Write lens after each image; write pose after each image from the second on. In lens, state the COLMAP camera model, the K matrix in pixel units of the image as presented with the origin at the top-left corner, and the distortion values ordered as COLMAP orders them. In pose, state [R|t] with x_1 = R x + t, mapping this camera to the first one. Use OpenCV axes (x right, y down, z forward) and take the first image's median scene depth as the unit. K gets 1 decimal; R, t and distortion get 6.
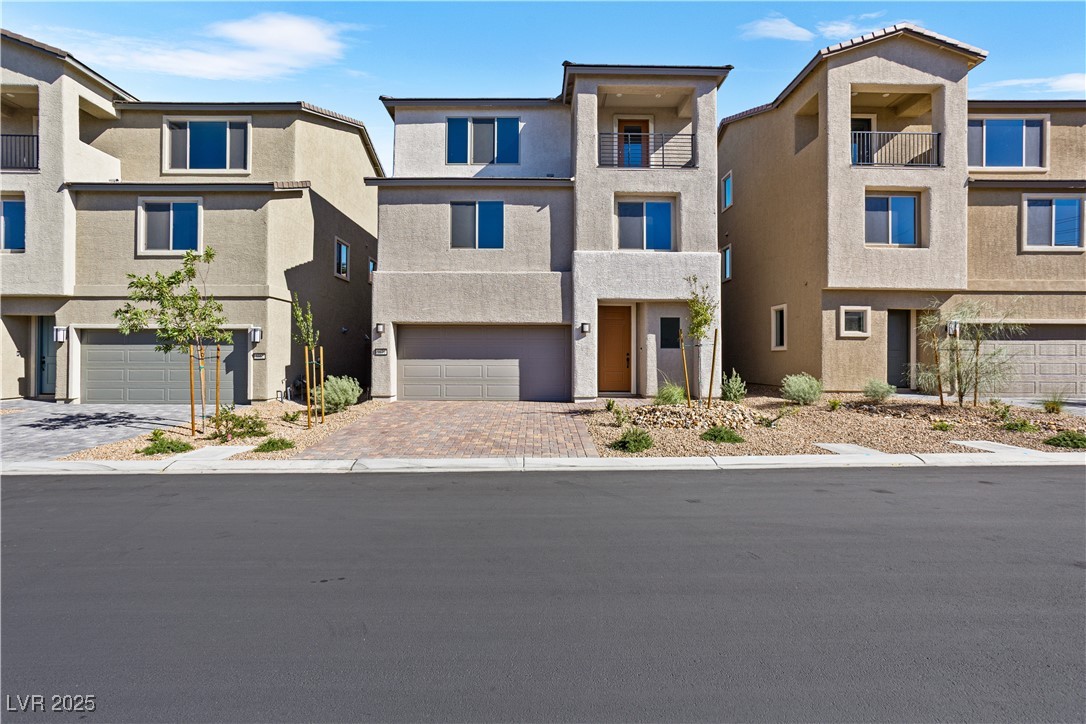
lens RADIAL K [[526.1, 0, 541.2], [0, 526.1, 358.4], [0, 0, 1]] dist [-0.015748, 0.008334]
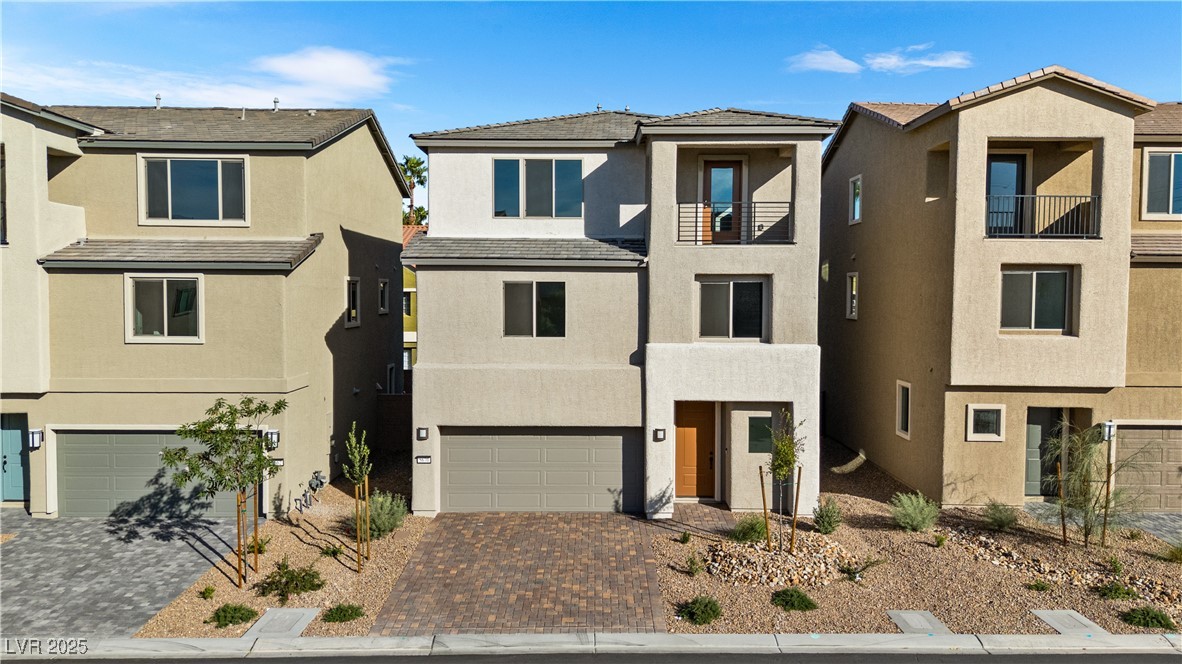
lens RADIAL K [[871.5, 0, 594.5], [0, 871.5, 335.9], [0, 0, 1]] dist [0.080961, -0.043299]
pose [[0.999943, 0.001189, -0.010625, -0.009079], [-0.000584, 0.998385, 0.056802, -0.291742], [0.010675, -0.056793, 0.998329, -0.413190]]
